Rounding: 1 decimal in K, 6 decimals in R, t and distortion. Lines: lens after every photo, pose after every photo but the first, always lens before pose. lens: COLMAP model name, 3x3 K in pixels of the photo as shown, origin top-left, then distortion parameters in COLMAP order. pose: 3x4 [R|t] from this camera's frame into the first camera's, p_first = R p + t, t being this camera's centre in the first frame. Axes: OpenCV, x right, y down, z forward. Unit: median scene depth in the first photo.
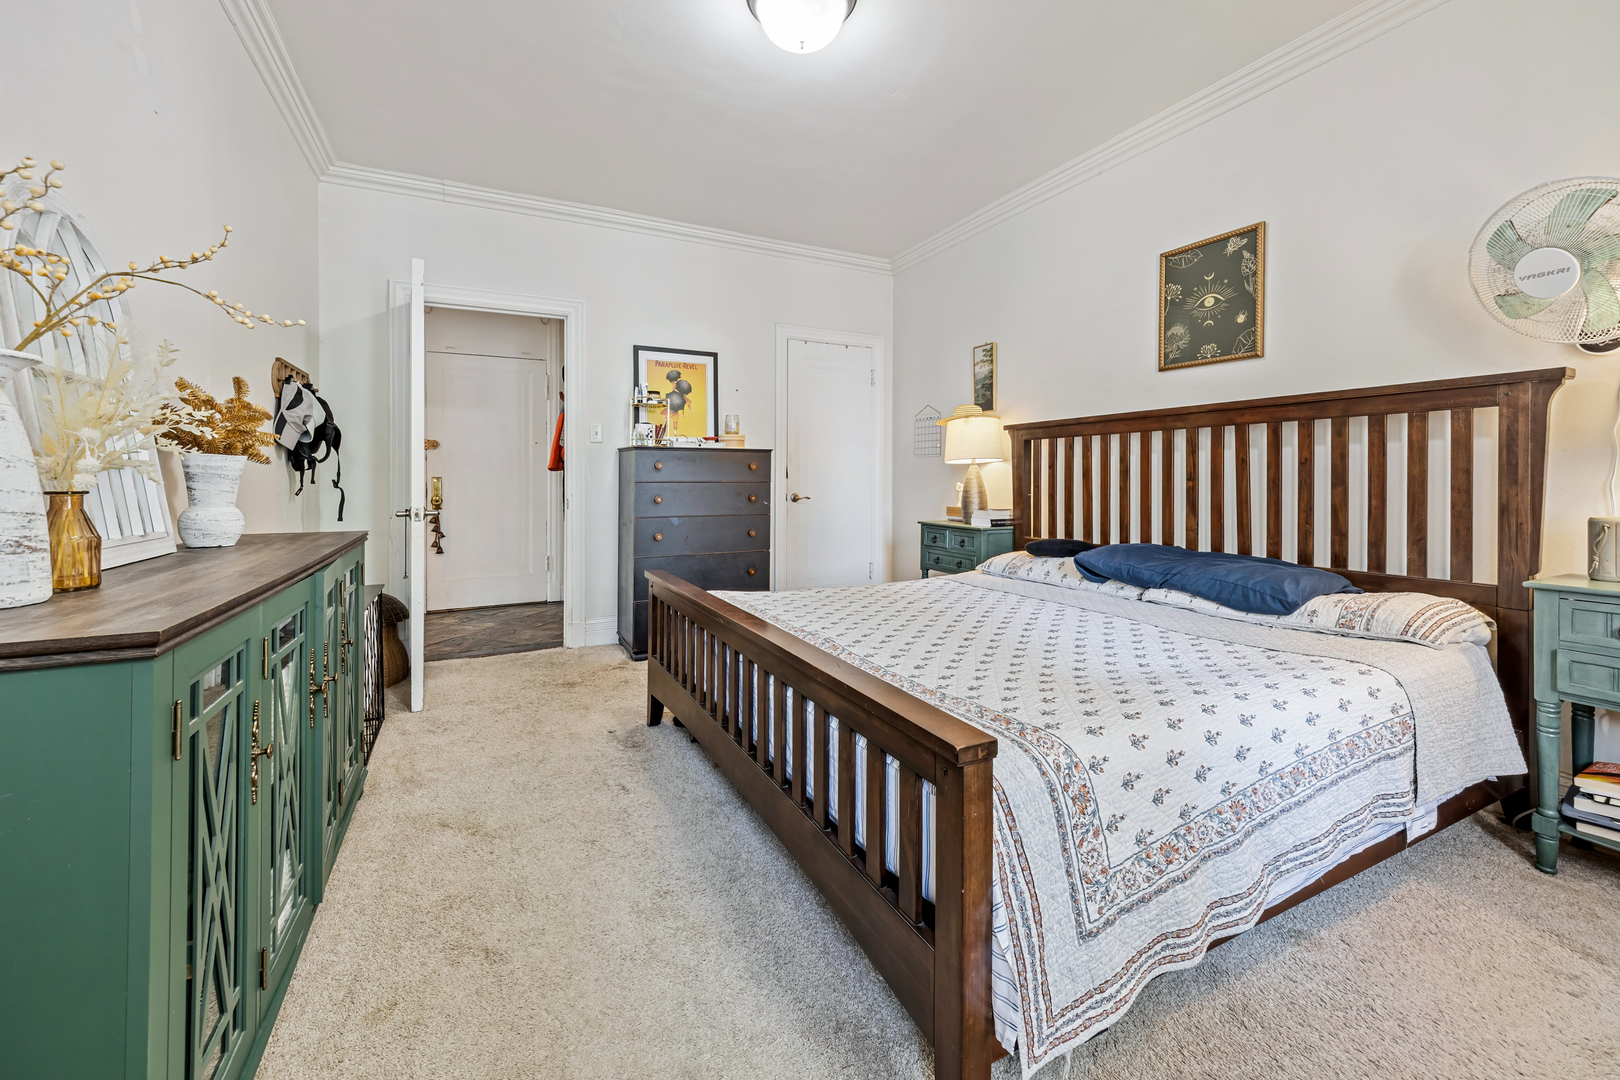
lens RADIAL K [[642.4, 0, 834.7], [0, 642.4, 480.0], [0, 0, 1]] dist [0.000951, -0.000112]
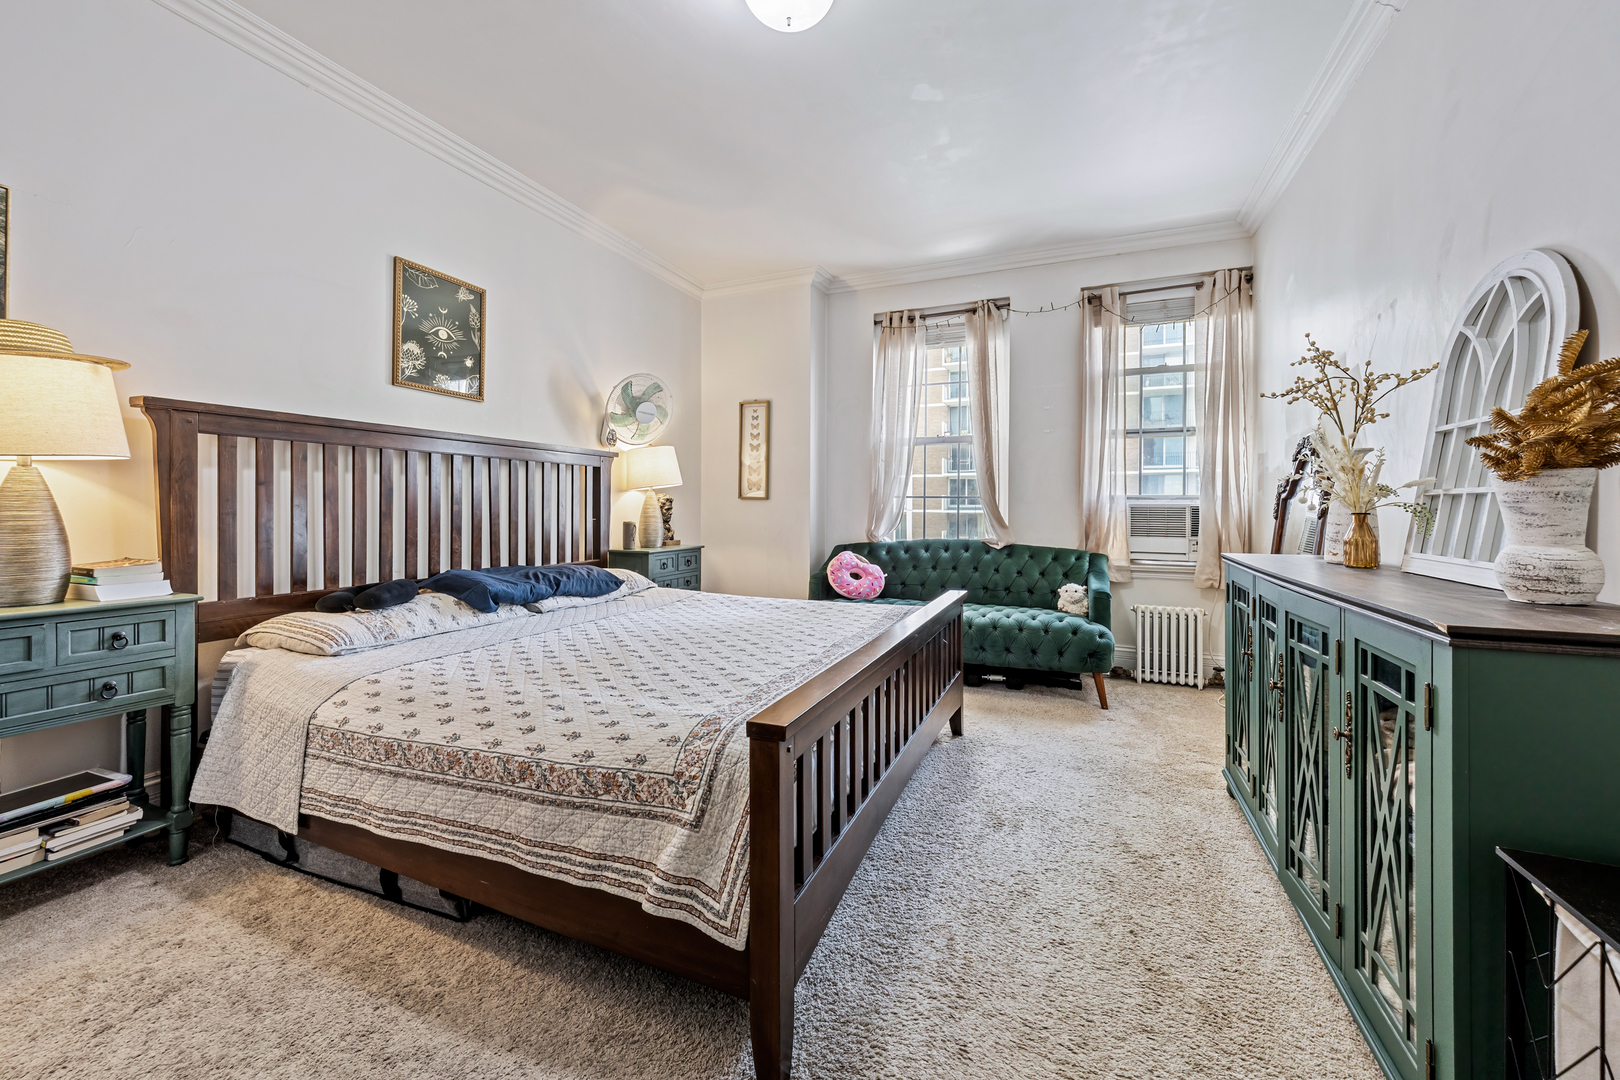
lens RADIAL K [[660.6, 0, 815.7], [0, 660.6, 508.9], [0, 0, 1]] dist [0.012252, -0.000502]
pose [[-0.633452, -0.005355, 0.773763, -0.610284], [-0.003282, 0.999986, 0.004234, 0.000349], [-0.773775, 0.000142, -0.633461, 1.158519]]
